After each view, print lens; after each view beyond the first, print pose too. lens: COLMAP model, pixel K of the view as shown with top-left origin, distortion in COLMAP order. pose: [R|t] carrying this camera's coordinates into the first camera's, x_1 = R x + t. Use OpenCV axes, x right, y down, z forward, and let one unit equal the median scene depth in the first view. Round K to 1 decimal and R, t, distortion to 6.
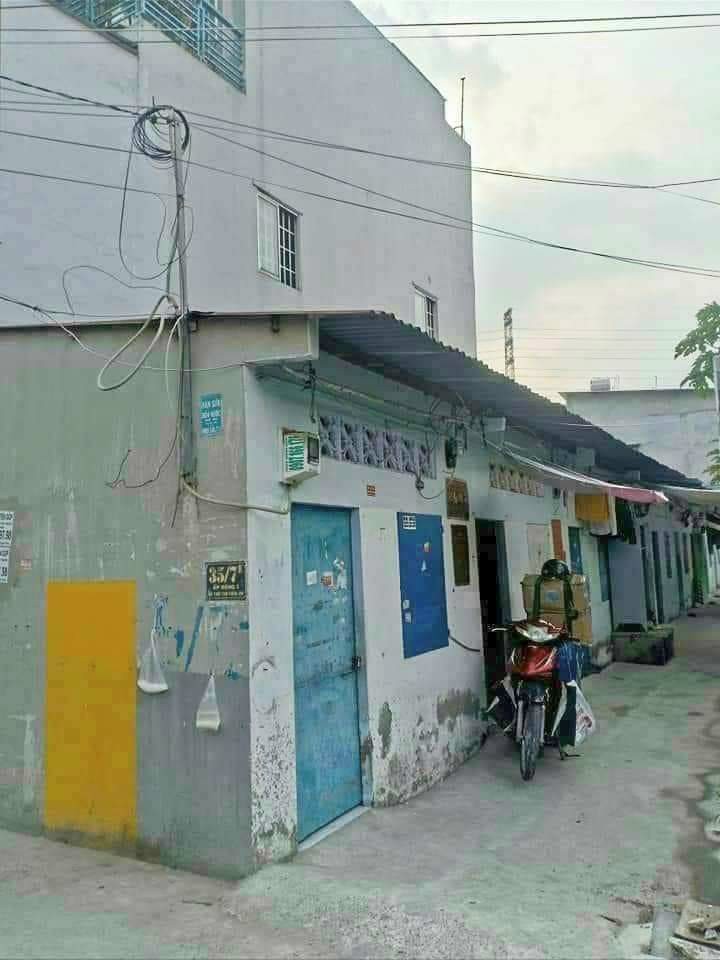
lens RADIAL K [[826.4, 0, 360.0], [0, 826.4, 480.0], [0, 0, 1]] dist [0.144587, -0.143806]
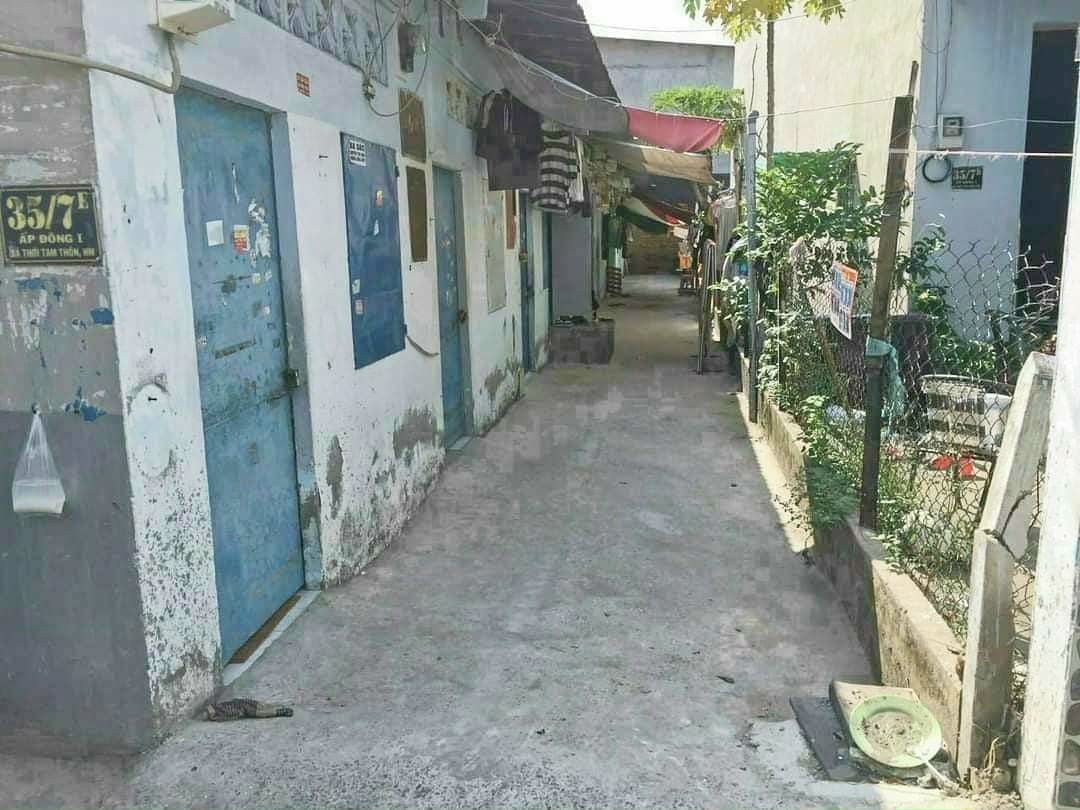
lens RADIAL K [[929.8, 0, 540.0], [0, 929.8, 405.0], [0, 0, 1]] dist [0.144587, -0.143806]
pose [[0.927636, -0.049040, 0.370253, -0.091785], [-0.046092, 0.968733, 0.243786, 0.062332], [-0.370631, -0.243210, 0.896371, 0.313859]]
